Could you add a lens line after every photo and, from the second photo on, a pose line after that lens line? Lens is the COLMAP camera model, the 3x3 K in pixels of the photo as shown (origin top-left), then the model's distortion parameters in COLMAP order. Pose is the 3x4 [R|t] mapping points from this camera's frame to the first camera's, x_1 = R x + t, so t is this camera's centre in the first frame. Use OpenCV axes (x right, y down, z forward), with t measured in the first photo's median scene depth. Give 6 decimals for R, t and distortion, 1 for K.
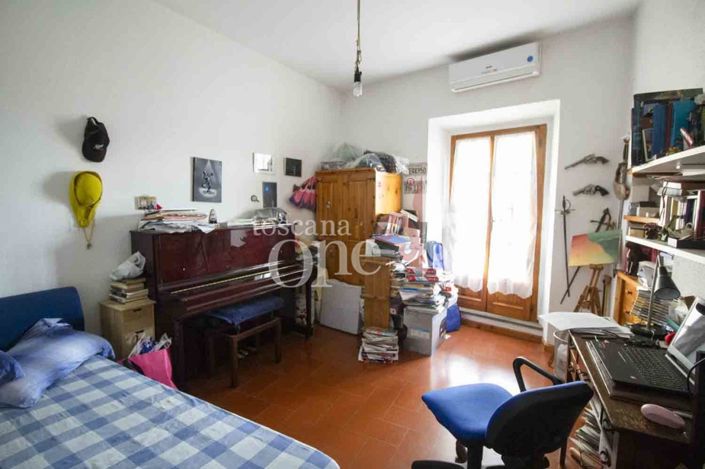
lens RADIAL K [[327.5, 0, 352.2], [0, 327.5, 231.4], [0, 0, 1]] dist [-0.000384, -0.013016]
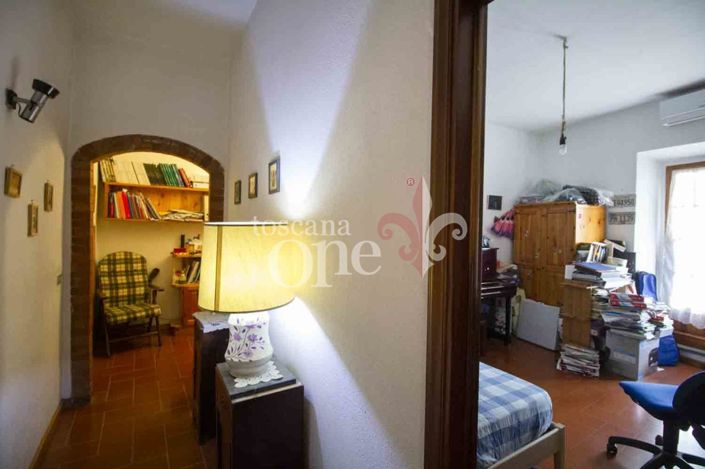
lens RADIAL K [[327.5, 0, 352.2], [0, 327.5, 231.4], [0, 0, 1]] dist [-0.000384, -0.013016]
pose [[0.867416, 0.014205, -0.497380, -0.036230], [-0.056939, 0.995860, -0.070857, 0.030351], [0.494315, 0.089783, 0.864634, -0.335286]]
